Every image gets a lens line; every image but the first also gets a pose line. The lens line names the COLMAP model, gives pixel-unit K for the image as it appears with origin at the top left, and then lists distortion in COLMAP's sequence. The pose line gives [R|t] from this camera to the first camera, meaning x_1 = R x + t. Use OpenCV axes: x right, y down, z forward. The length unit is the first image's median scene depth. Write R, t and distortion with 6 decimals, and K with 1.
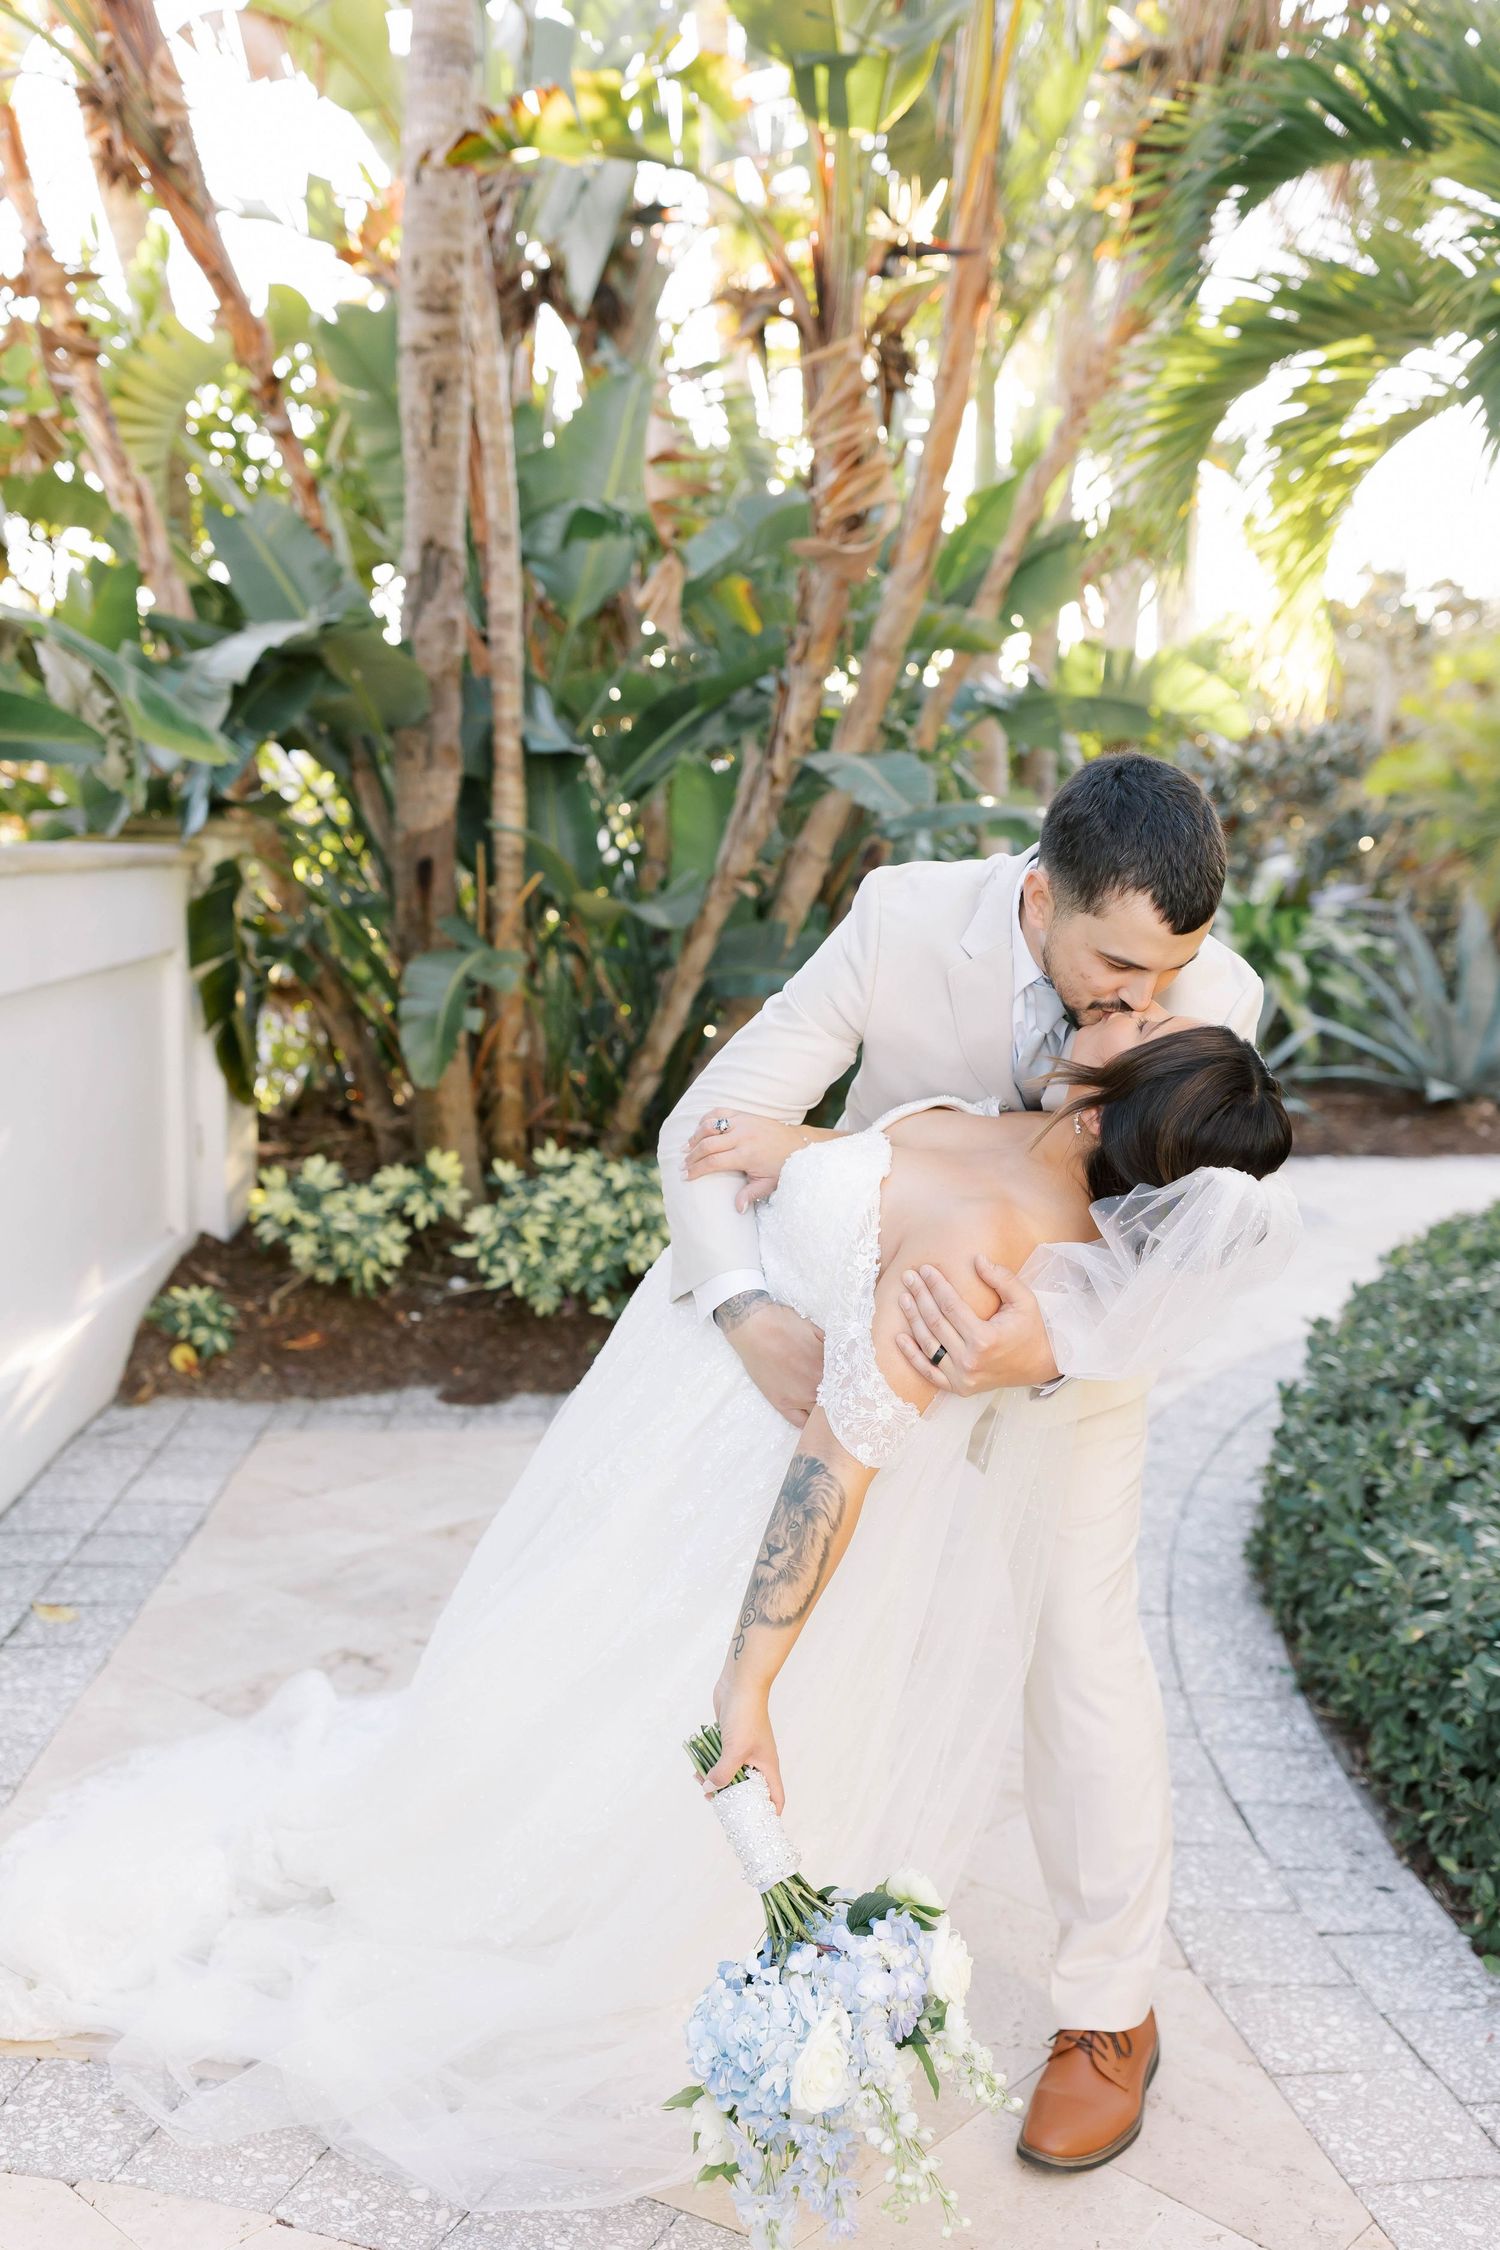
lens RADIAL K [[2103.4, 0, 750.0], [0, 2103.4, 1125.0], [0, 0, 1]] dist [0.107349, -0.117925]
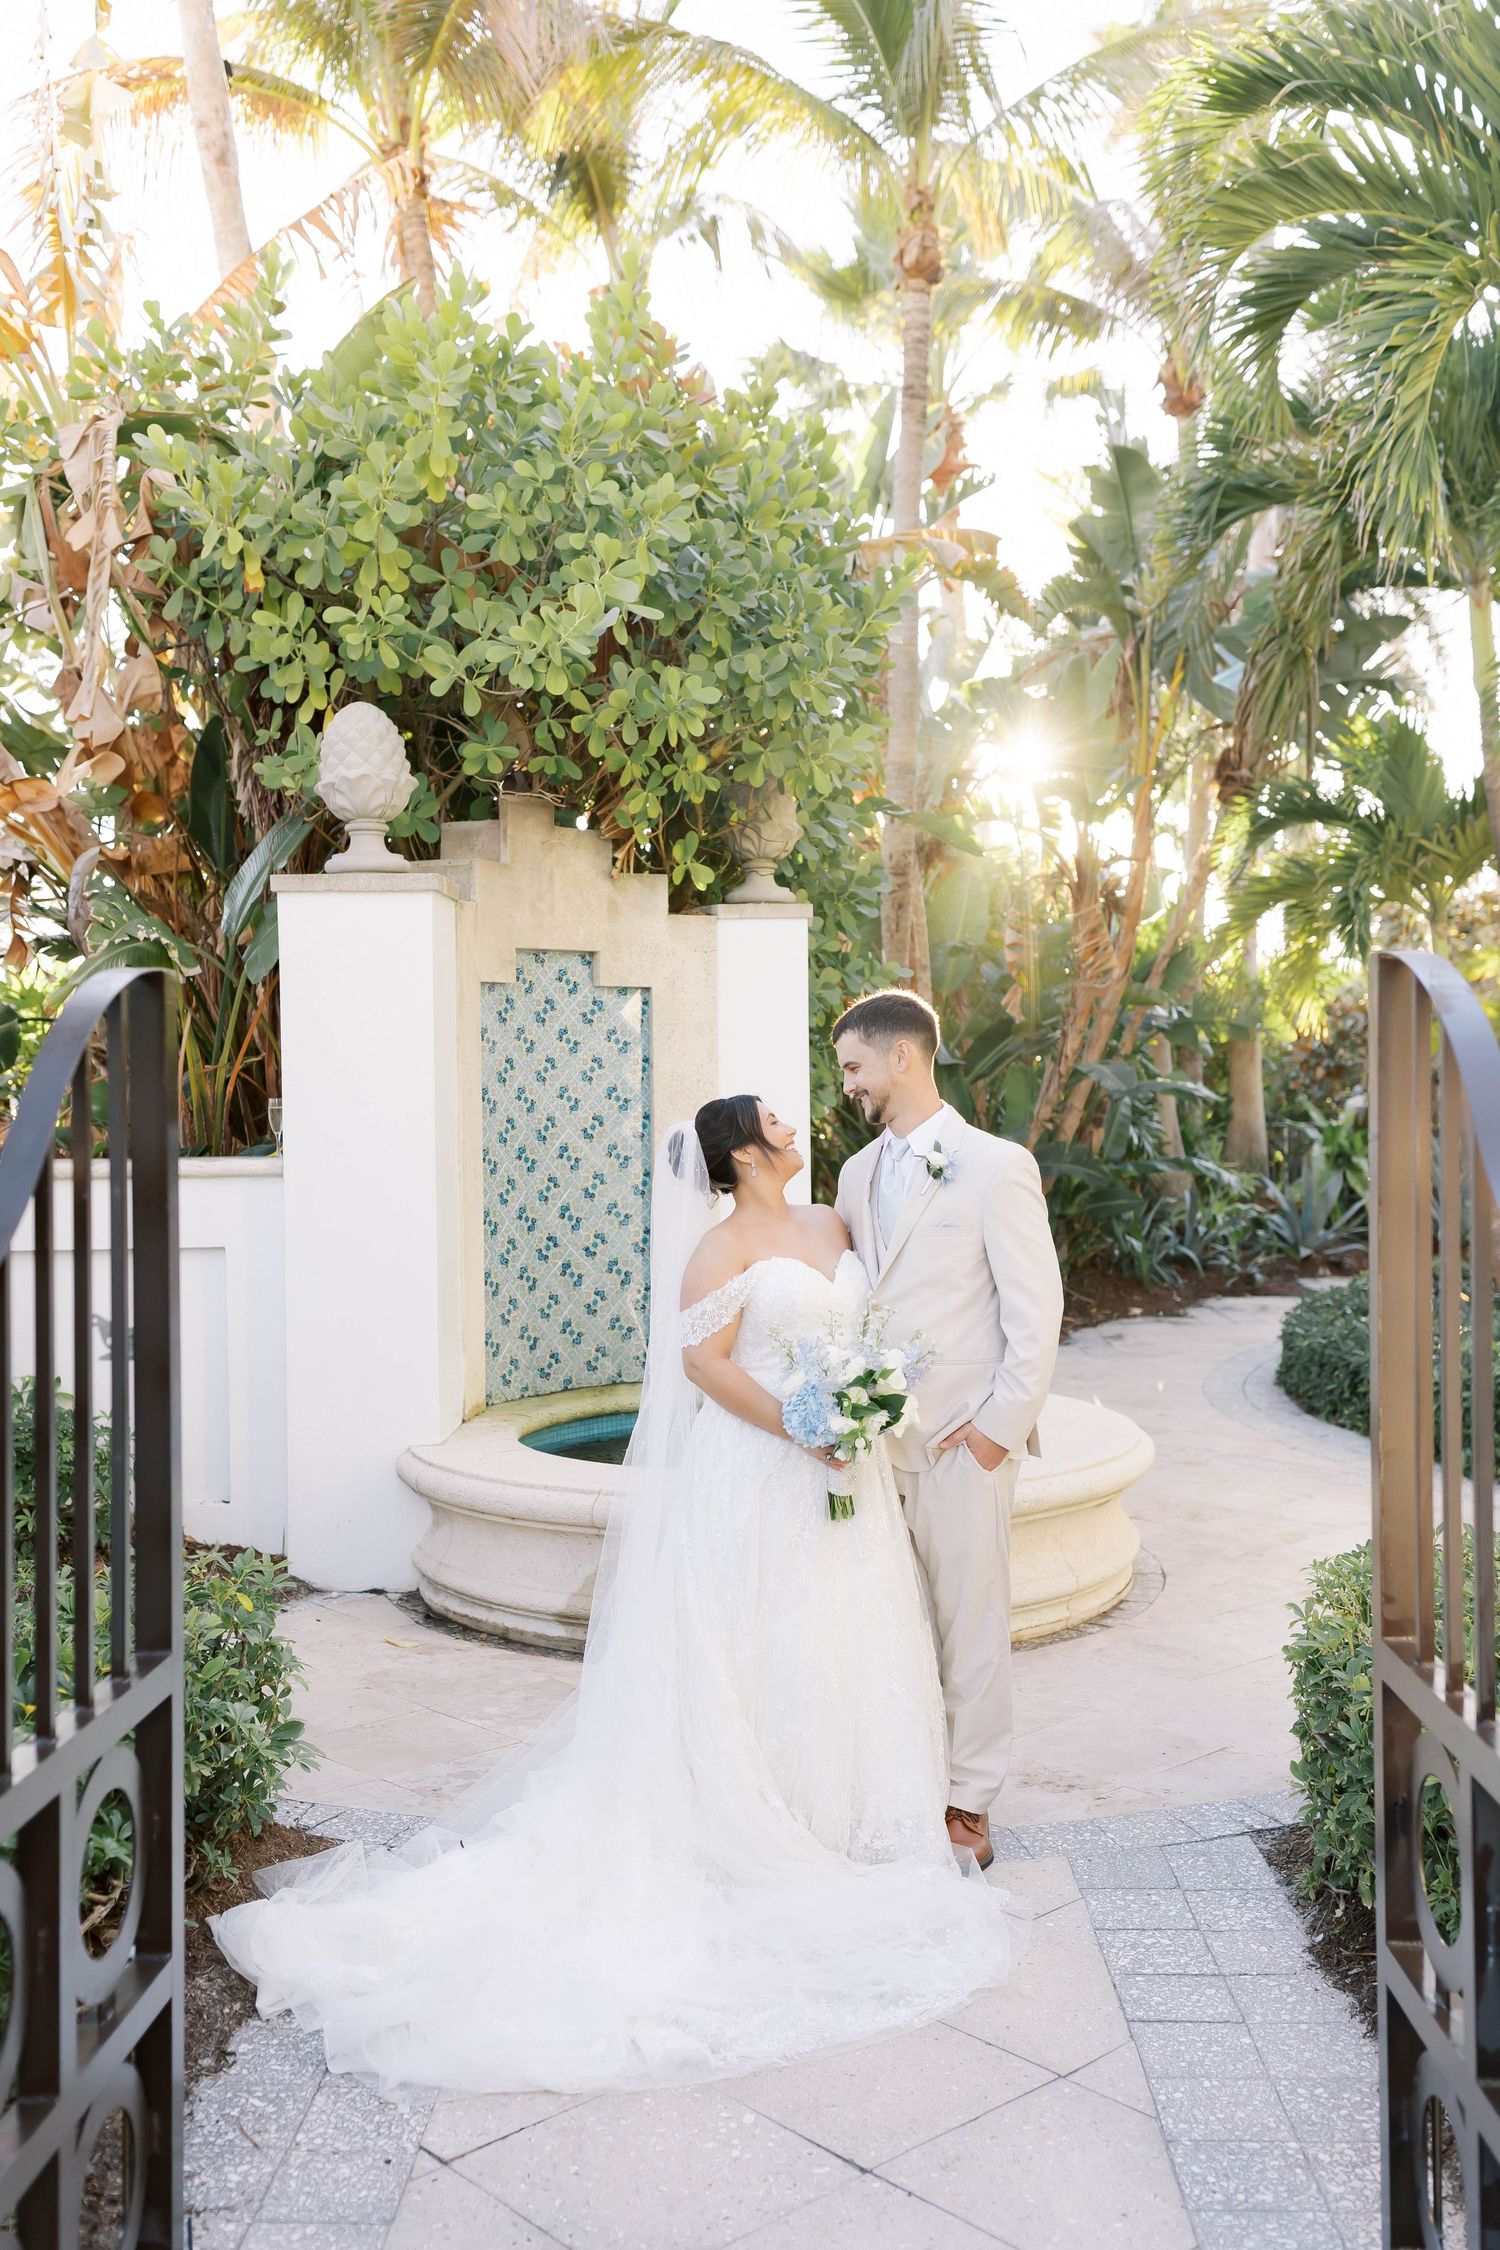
lens RADIAL K [[2168.7, 0, 724.1], [0, 2168.7, 1120.4], [0, 0, 1]] dist [0.104613, -0.006645]
pose [[0.995843, -0.031835, -0.085341, -0.141454], [0.021686, 0.992858, -0.117317, 0.134946], [0.088466, 0.114978, 0.989421, -1.221525]]
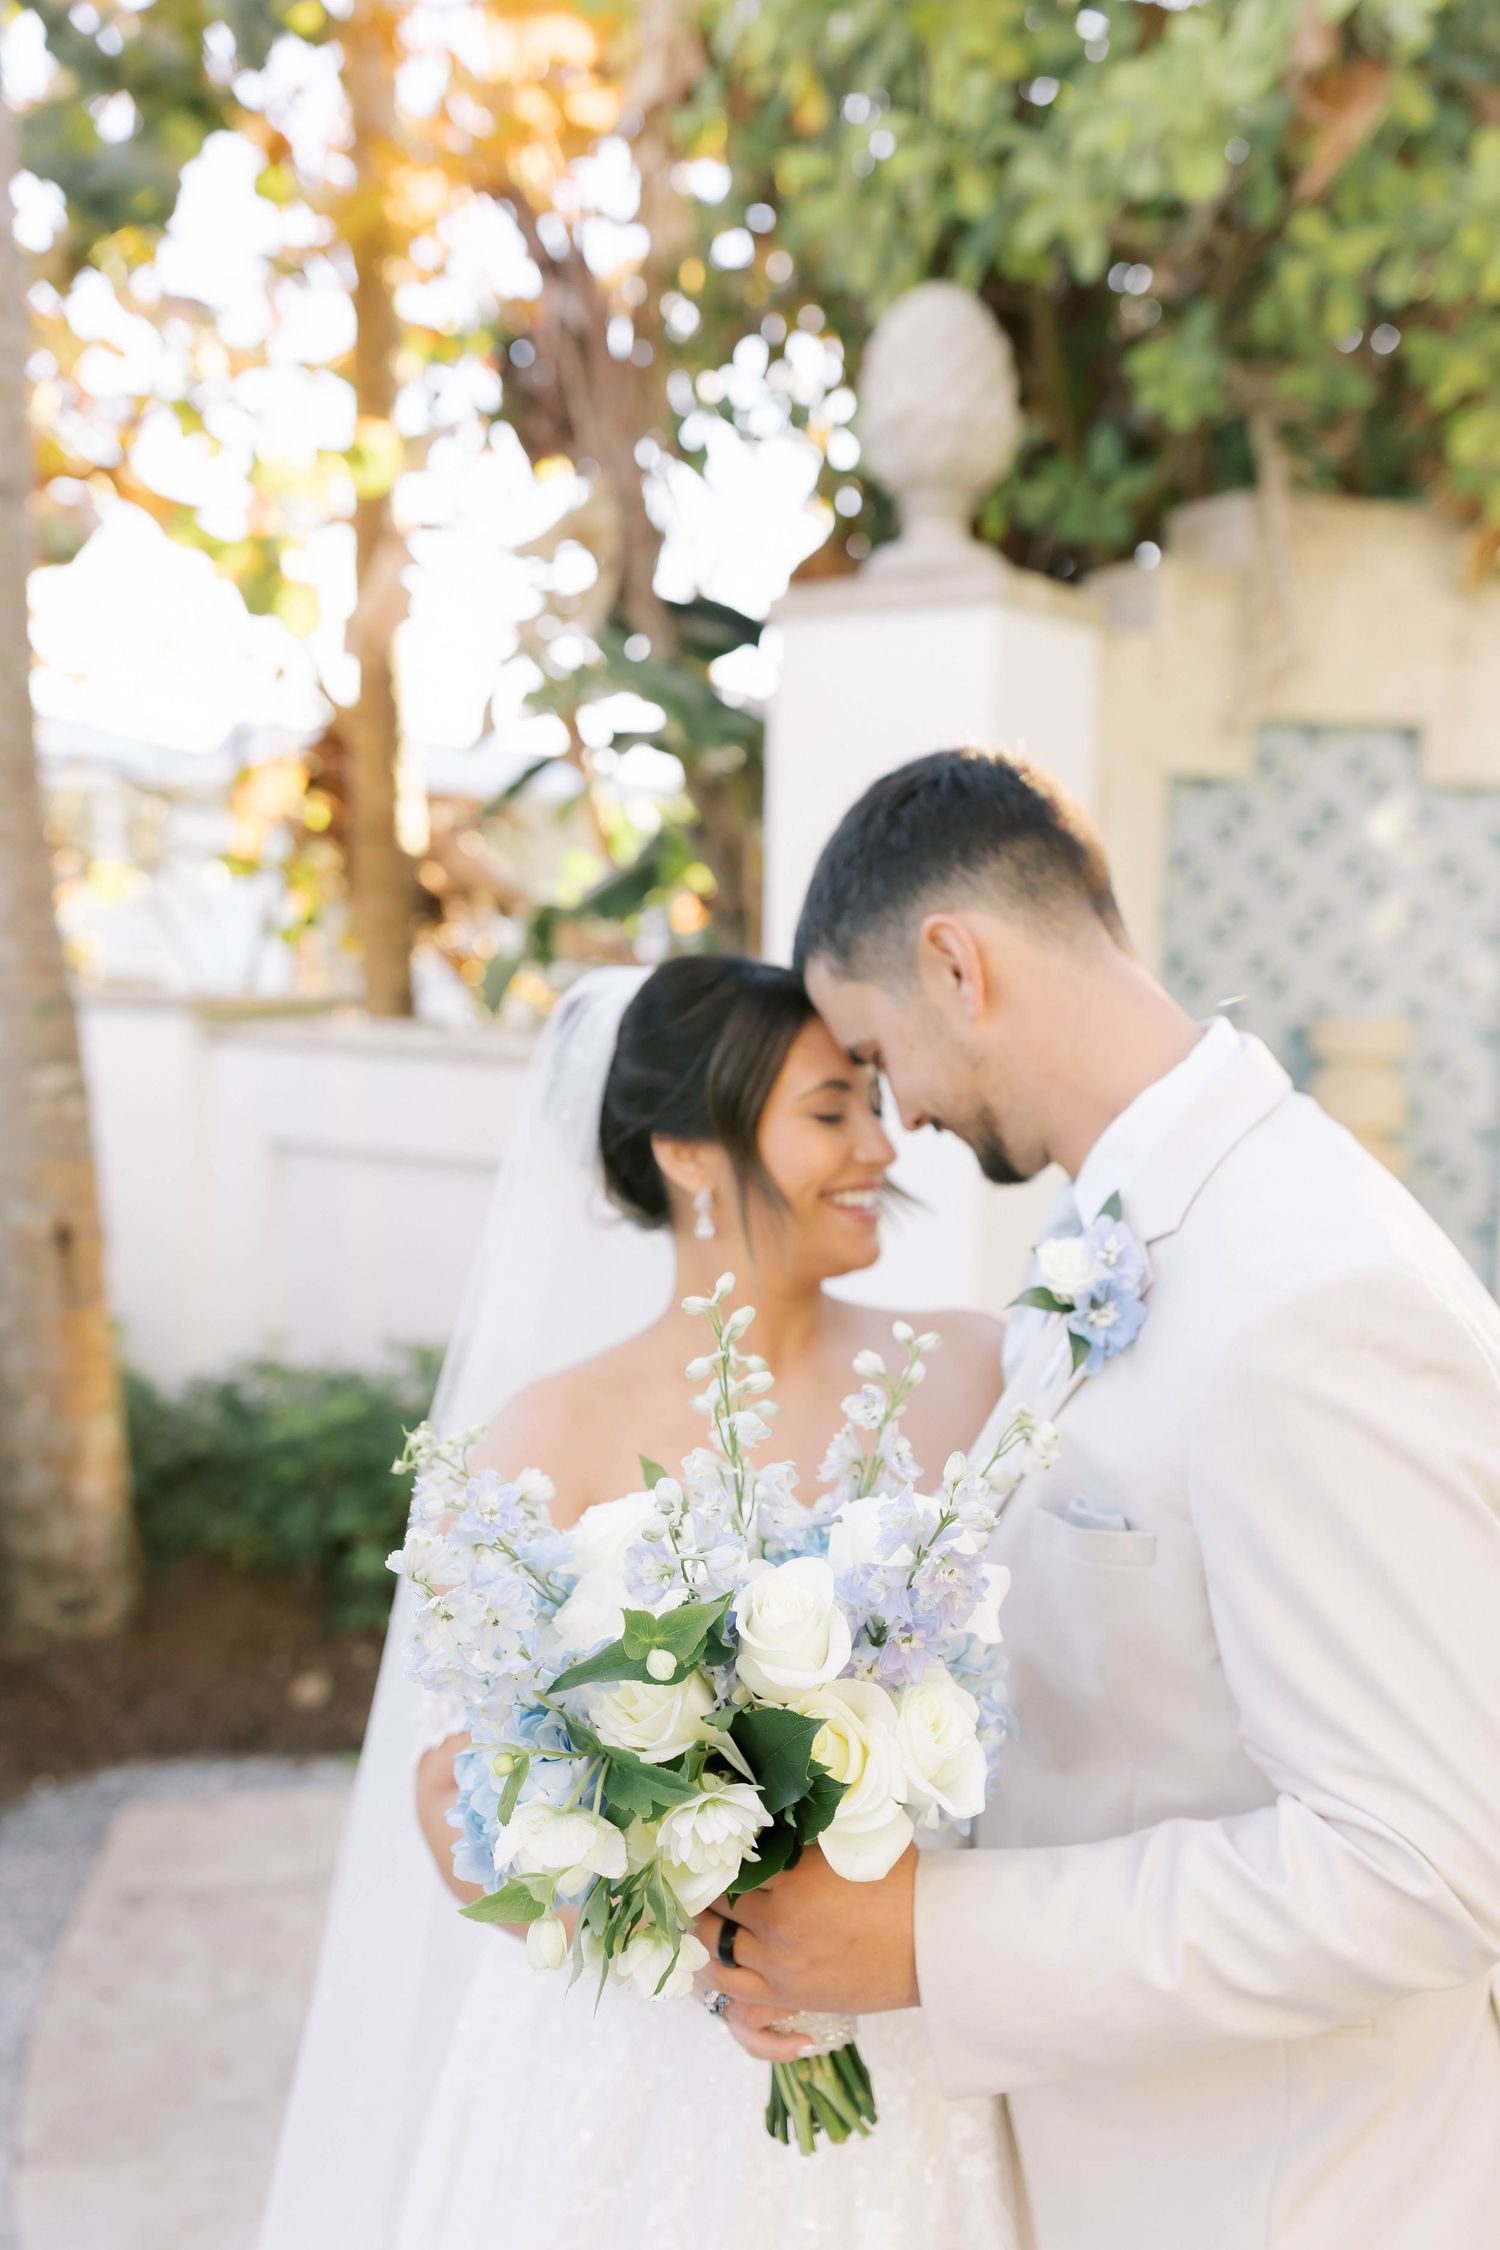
lens RADIAL K [[2155.9, 0, 750.0], [0, 2155.9, 1125.0], [0, 0, 1]] dist [0.086057, -0.015617]
pose [[0.787139, 0.045889, -0.615066, -0.038859], [-0.089306, 0.995199, -0.040040, 0.070602], [0.610276, 0.086446, 0.787458, -0.683511]]
